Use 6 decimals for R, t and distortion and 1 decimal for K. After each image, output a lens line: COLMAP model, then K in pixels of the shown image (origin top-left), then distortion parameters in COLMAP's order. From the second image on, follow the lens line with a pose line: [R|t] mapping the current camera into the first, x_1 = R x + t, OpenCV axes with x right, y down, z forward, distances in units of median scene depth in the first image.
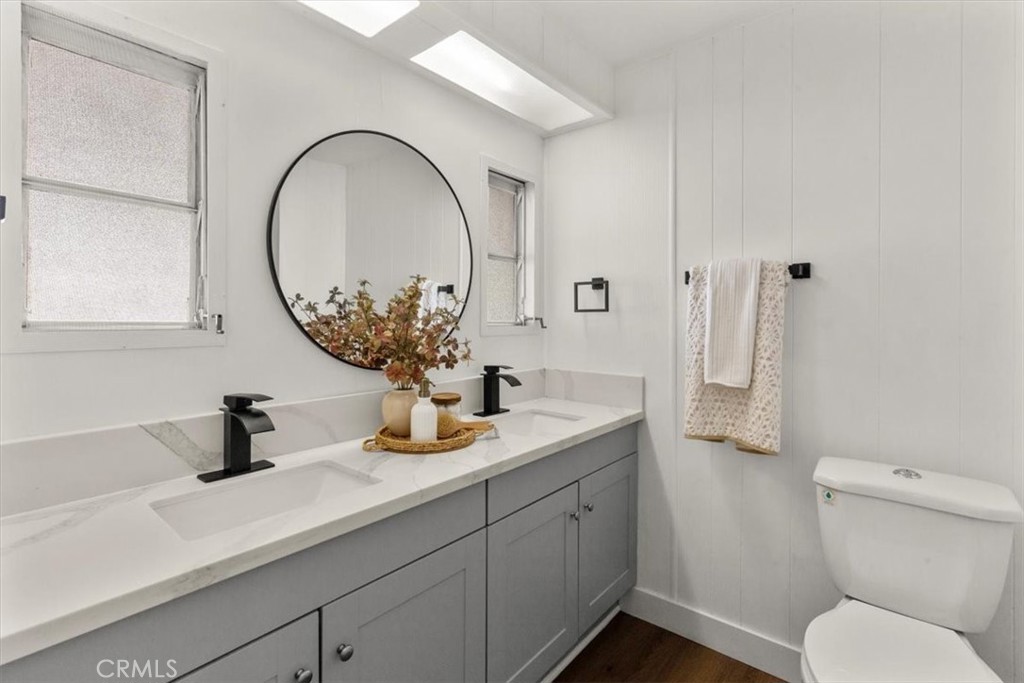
lens RADIAL K [[458.9, 0, 514.4], [0, 458.9, 314.2], [0, 0, 1]] dist [0.014350, 0.000093]
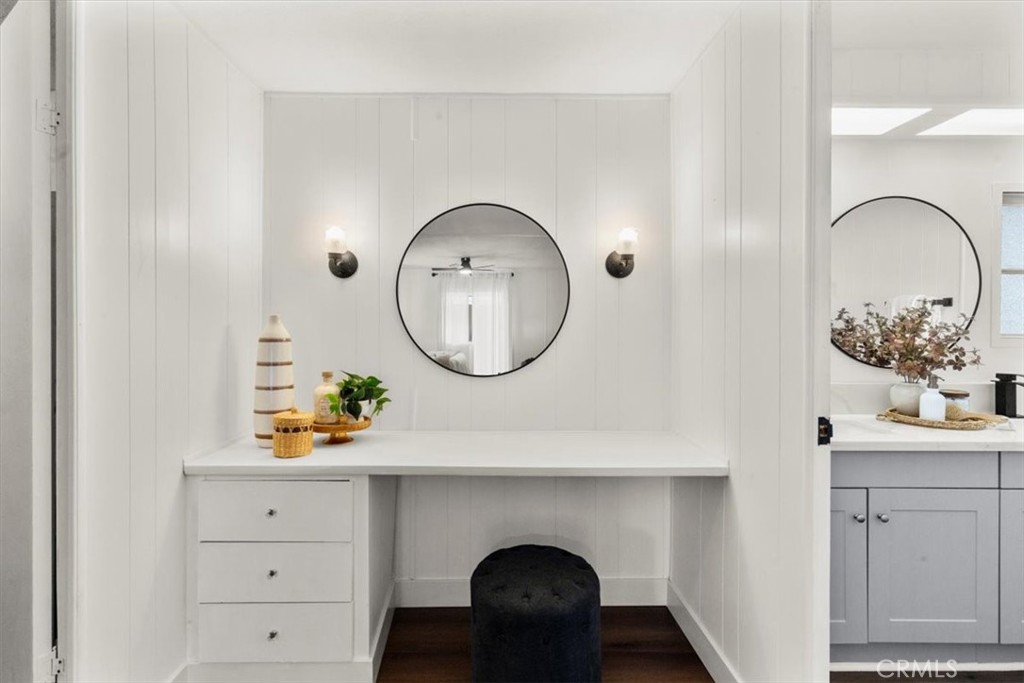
lens RADIAL K [[467.8, 0, 507.4], [0, 467.8, 330.4], [0, 0, 1]] dist [0.010948, -0.000069]
pose [[0.649313, 0.004936, -0.760505, 0.047003], [0.006145, 0.999912, 0.011737, -0.016269], [0.760496, -0.012294, 0.649226, -0.818846]]
